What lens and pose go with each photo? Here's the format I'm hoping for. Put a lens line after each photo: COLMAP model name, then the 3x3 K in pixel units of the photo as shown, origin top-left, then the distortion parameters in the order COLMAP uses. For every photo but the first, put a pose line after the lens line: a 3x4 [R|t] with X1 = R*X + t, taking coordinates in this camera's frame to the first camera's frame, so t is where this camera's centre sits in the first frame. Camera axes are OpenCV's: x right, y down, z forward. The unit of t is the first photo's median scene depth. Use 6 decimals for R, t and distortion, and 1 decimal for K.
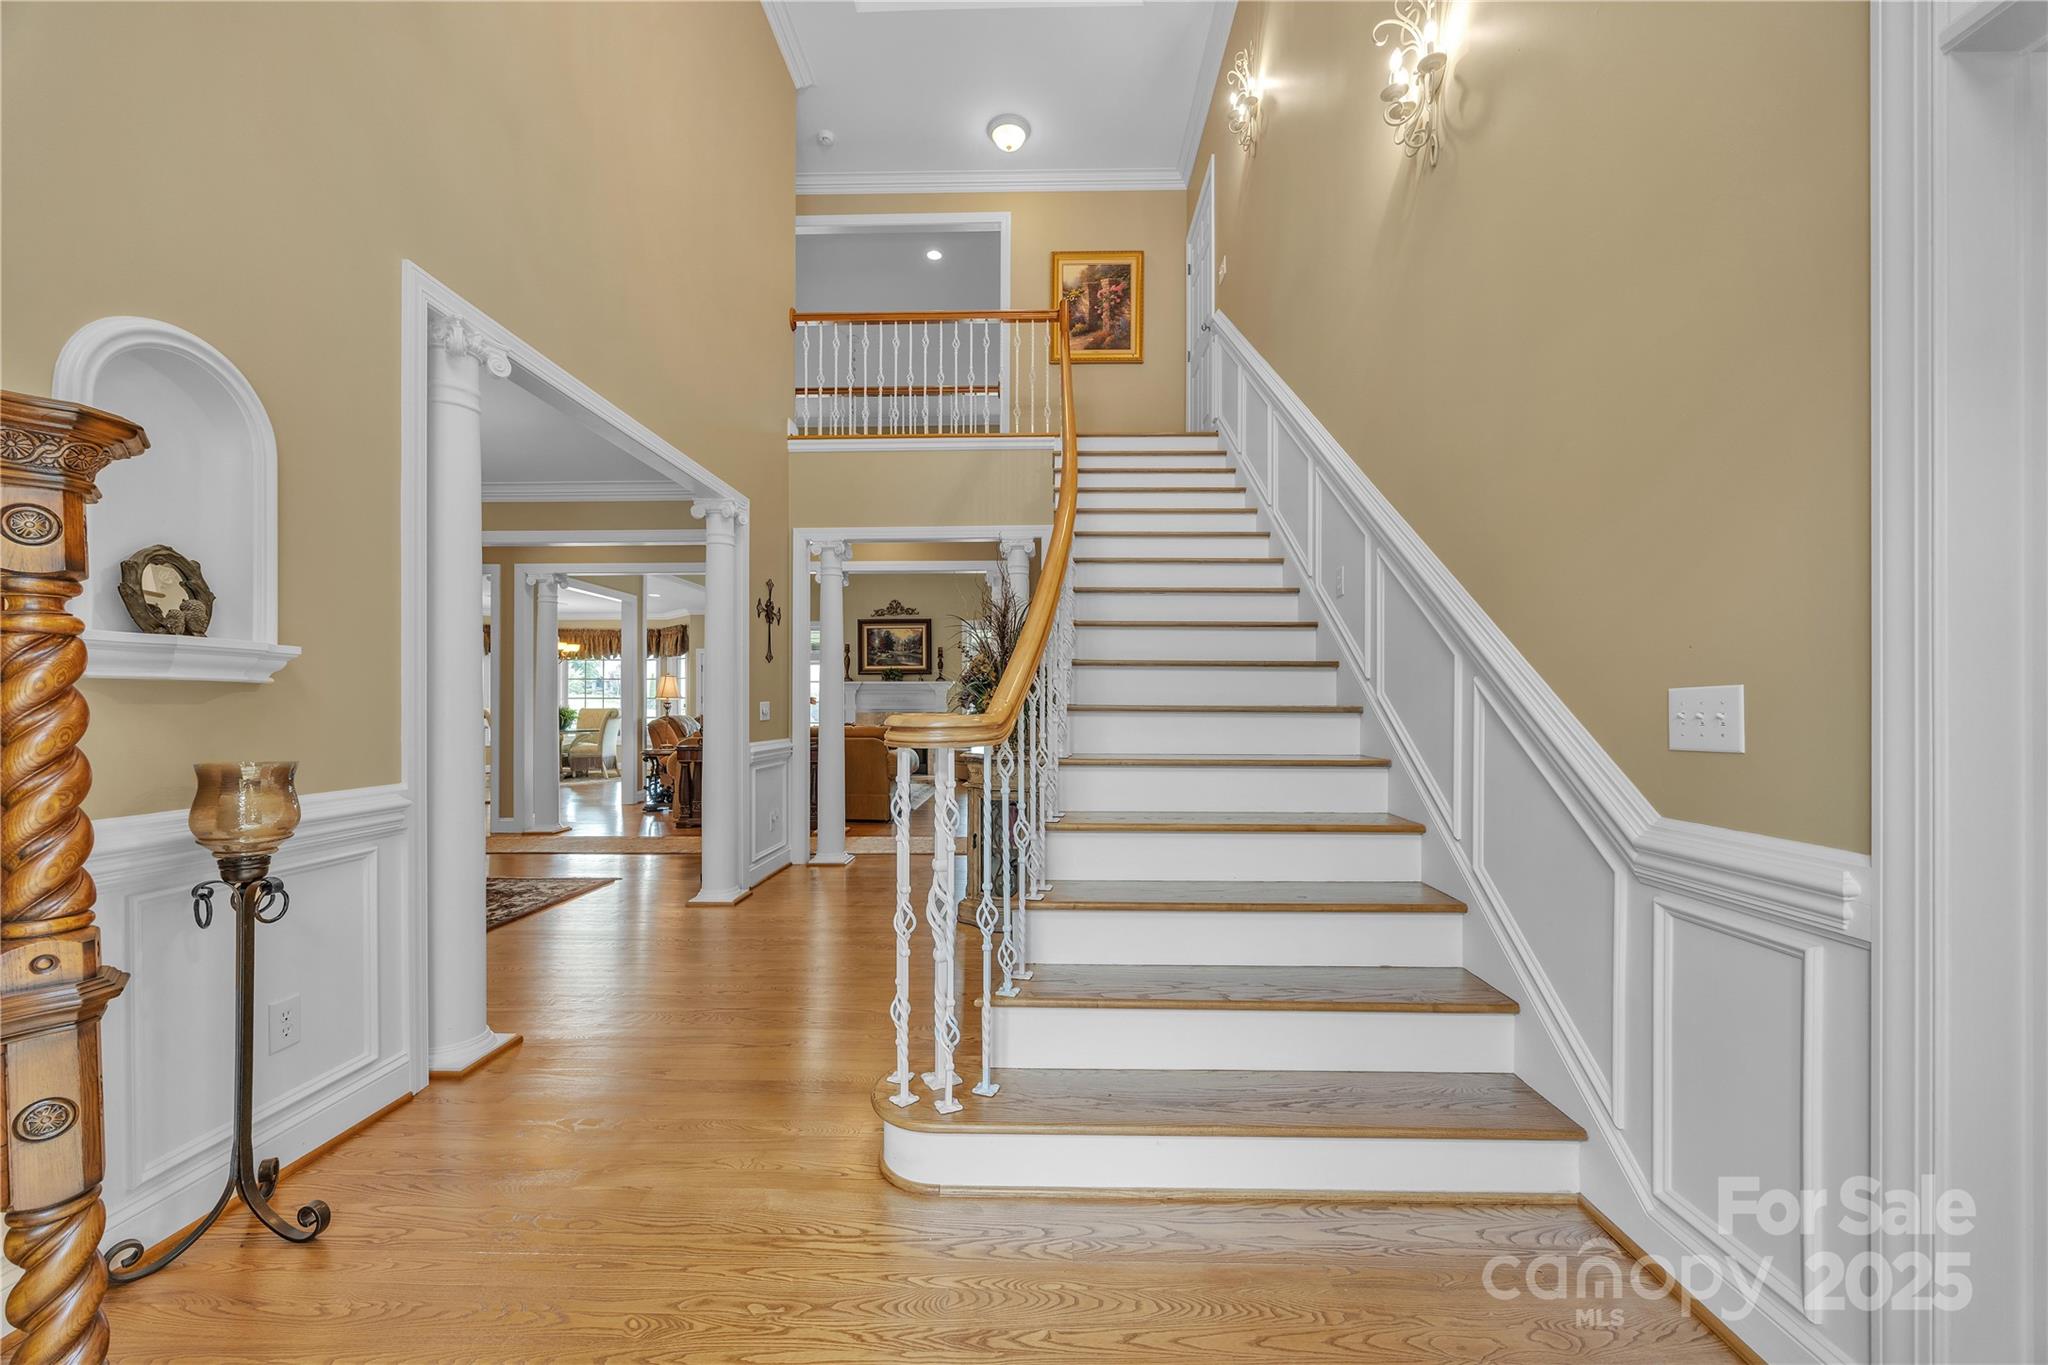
lens RADIAL K [[788.8, 0, 1025.4], [0, 788.8, 698.5], [0, 0, 1]] dist [-0.002933, -0.000530]
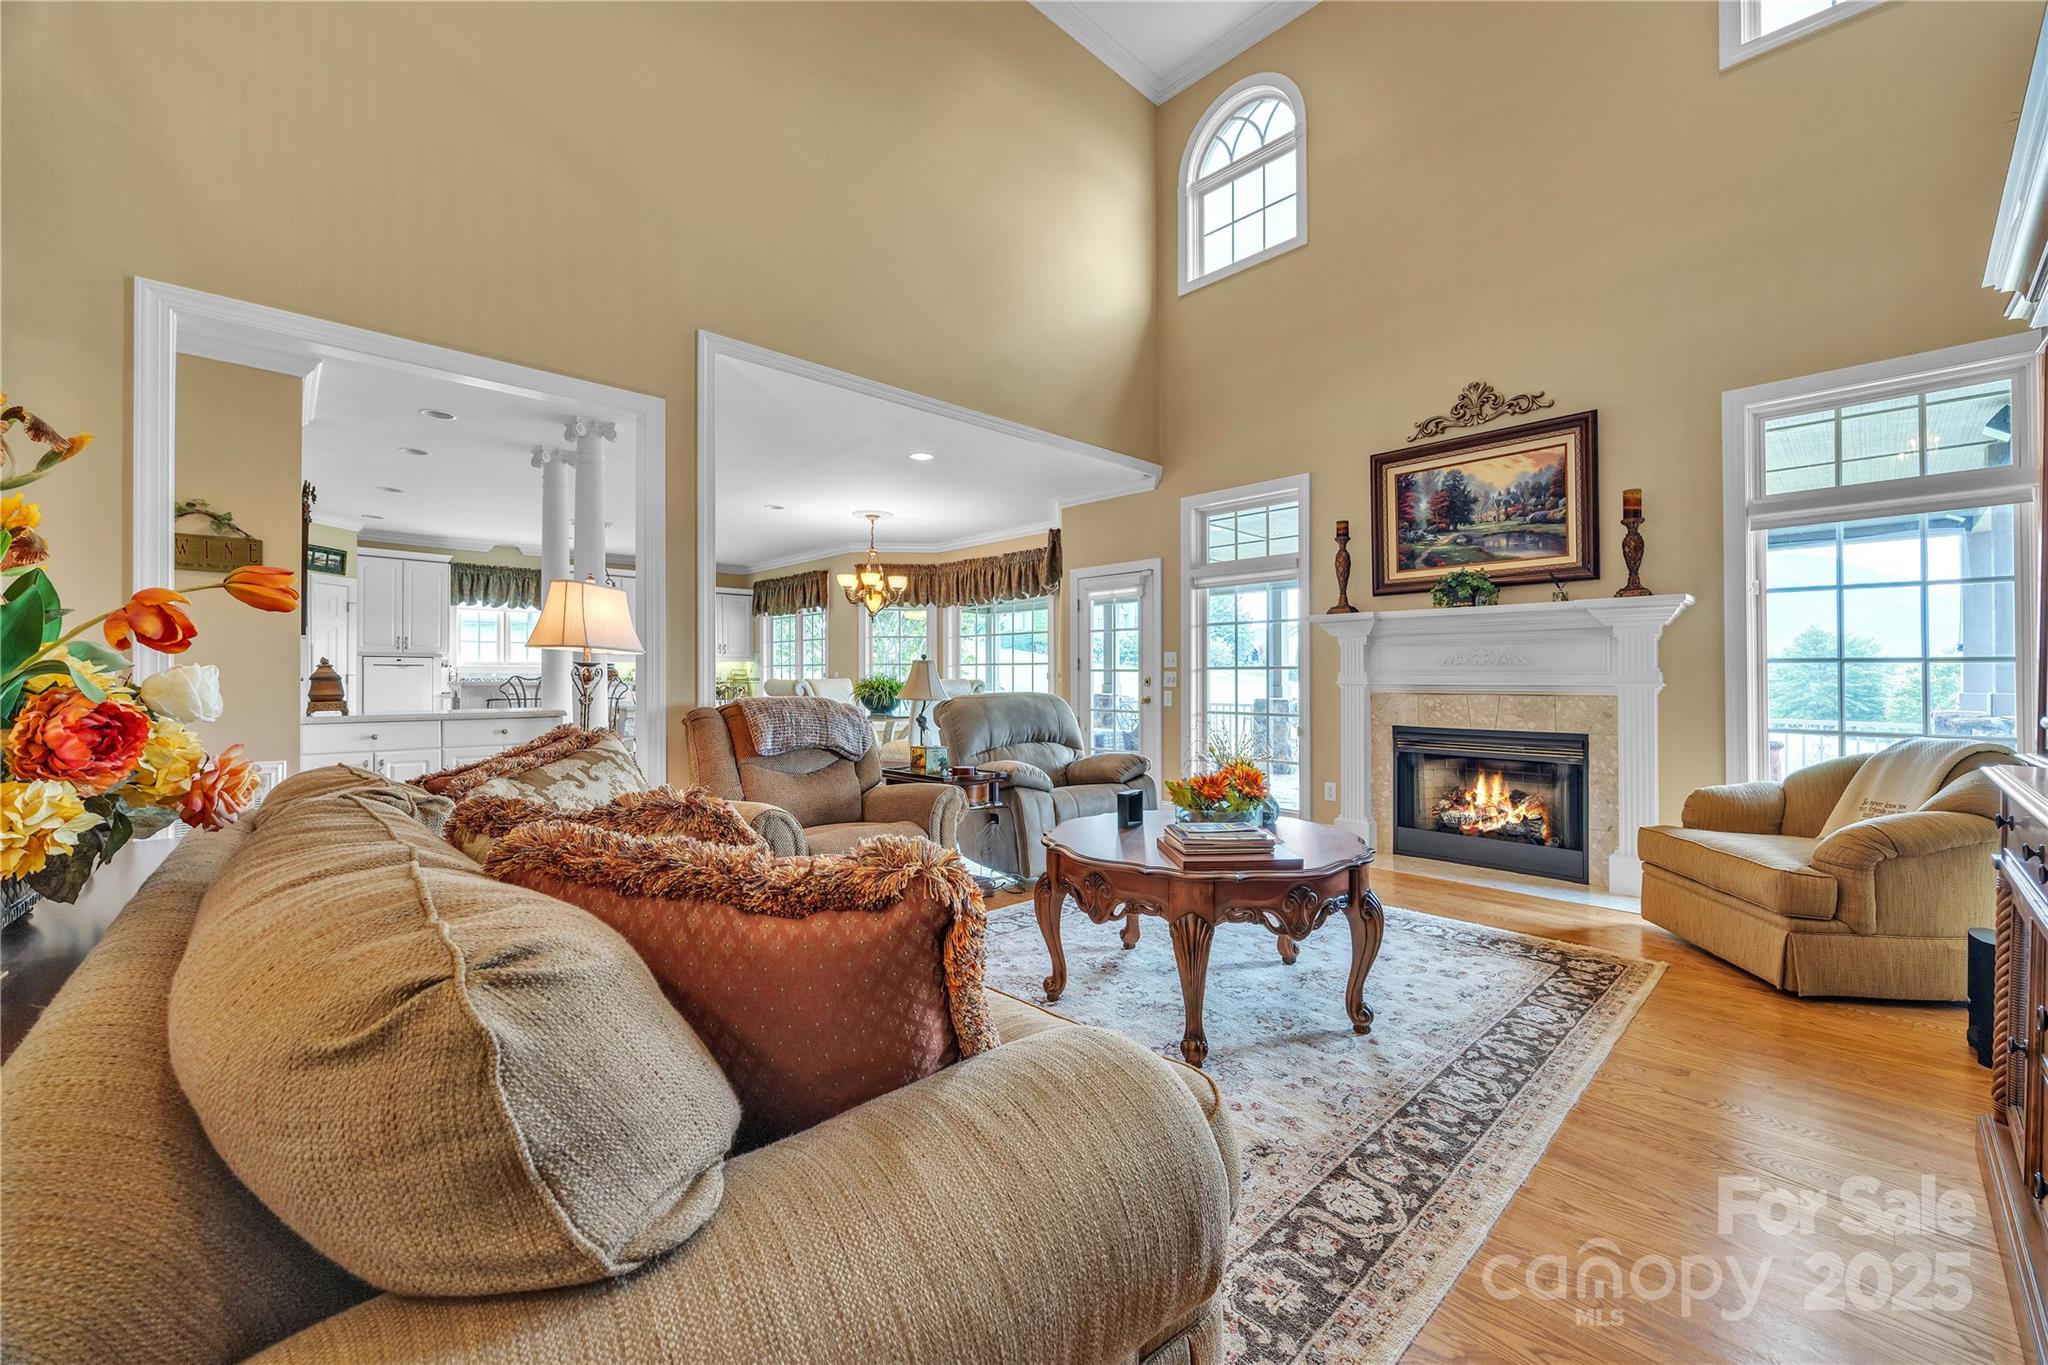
lens RADIAL K [[788.8, 0, 1024.5], [0, 788.8, 679.9], [0, 0, 1]] dist [-0.002933, -0.000530]
pose [[0.703010, 0.002146, -0.711177, -0.053744], [0.000927, 0.999992, 0.003934, 0.009923], [0.711179, -0.003424, 0.703002, 0.598355]]
